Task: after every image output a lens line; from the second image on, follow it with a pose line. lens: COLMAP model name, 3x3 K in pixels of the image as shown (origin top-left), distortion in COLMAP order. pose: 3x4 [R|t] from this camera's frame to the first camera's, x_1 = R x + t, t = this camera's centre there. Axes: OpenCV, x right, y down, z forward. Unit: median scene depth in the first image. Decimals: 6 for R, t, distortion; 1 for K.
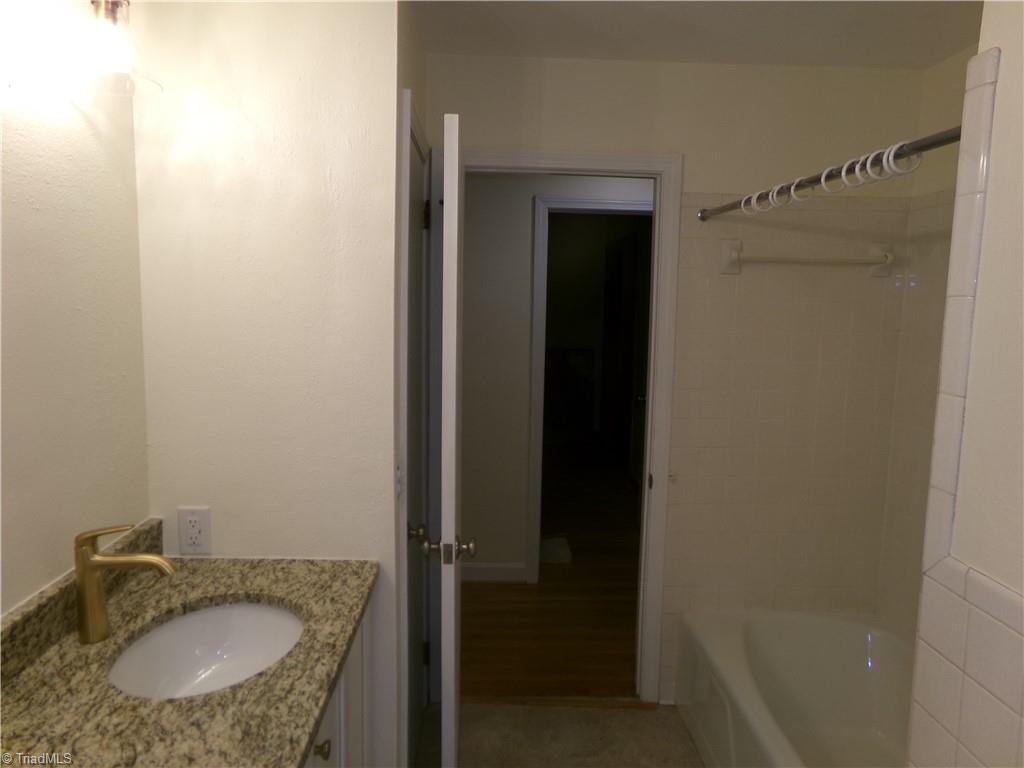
lens RADIAL K [[693.2, 0, 512.0], [0, 693.2, 384.0], [0, 0, 1]] dist [-0.021821, 0.025731]
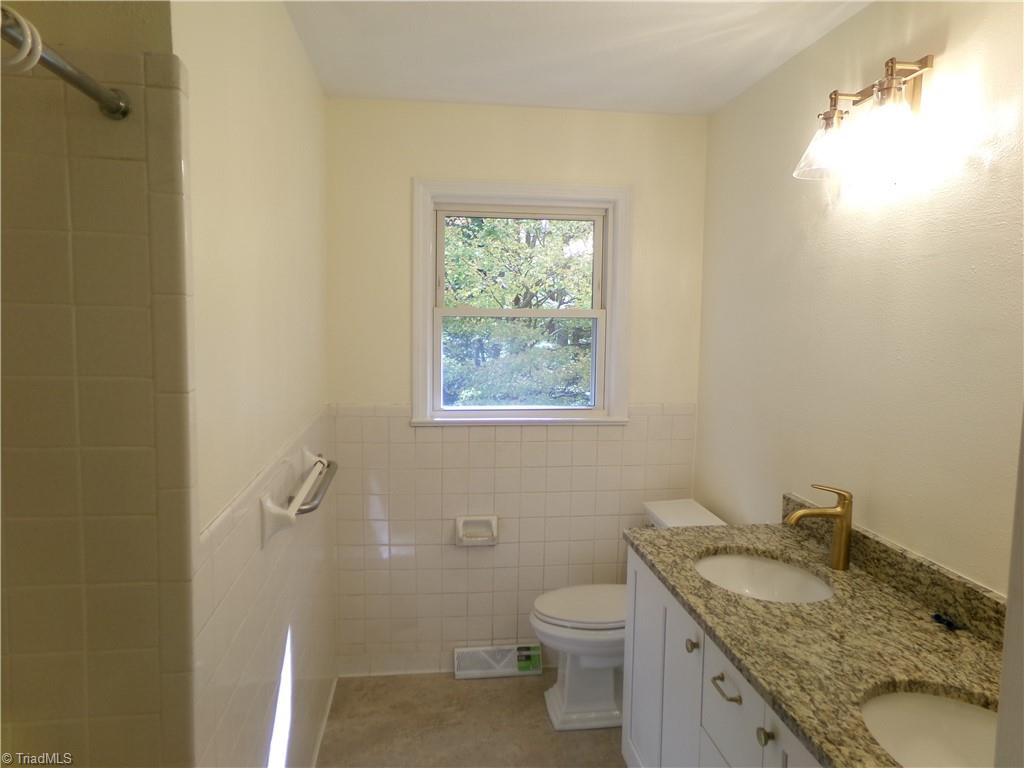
lens RADIAL K [[693.2, 0, 512.0], [0, 693.2, 384.0], [0, 0, 1]] dist [-0.021821, 0.025731]
pose [[-0.995520, -0.024486, -0.091323, 0.176828], [-0.044304, 0.974089, 0.221785, -0.173379], [0.083526, 0.224838, -0.970810, 1.447366]]
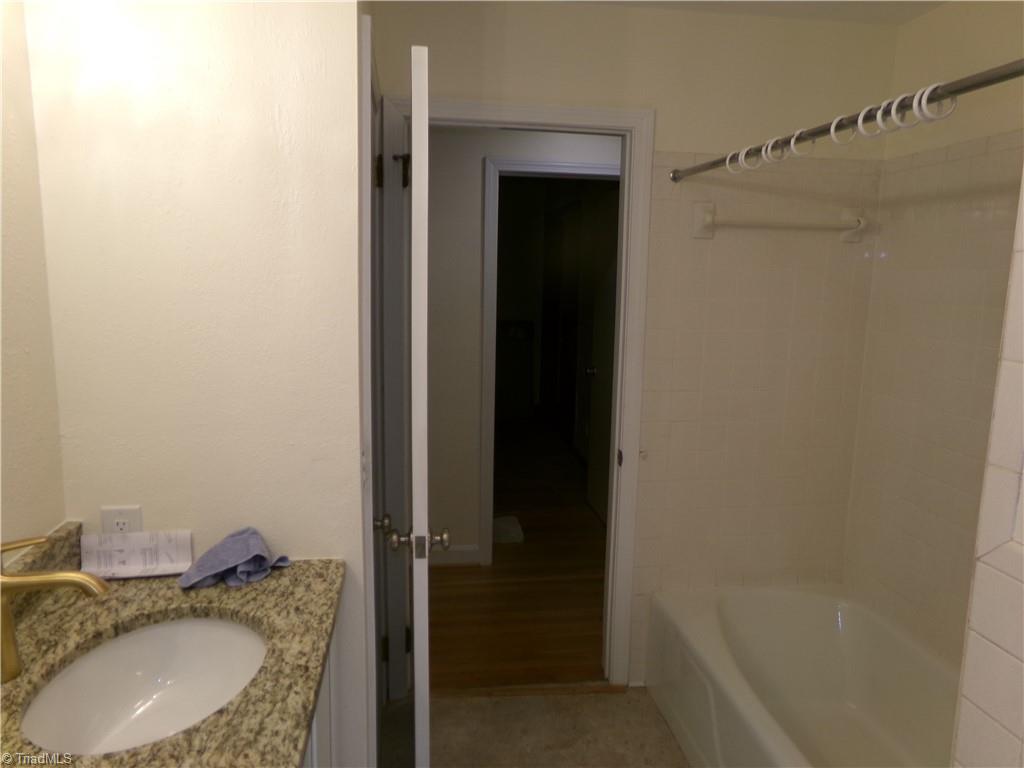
lens RADIAL K [[693.2, 0, 512.0], [0, 693.2, 384.0], [0, 0, 1]] dist [-0.021821, 0.025731]
pose [[0.994441, -0.015360, 0.104172, -0.078364], [0.011444, 0.999209, 0.038084, 0.002012], [-0.104674, -0.036680, 0.993830, 0.127418]]
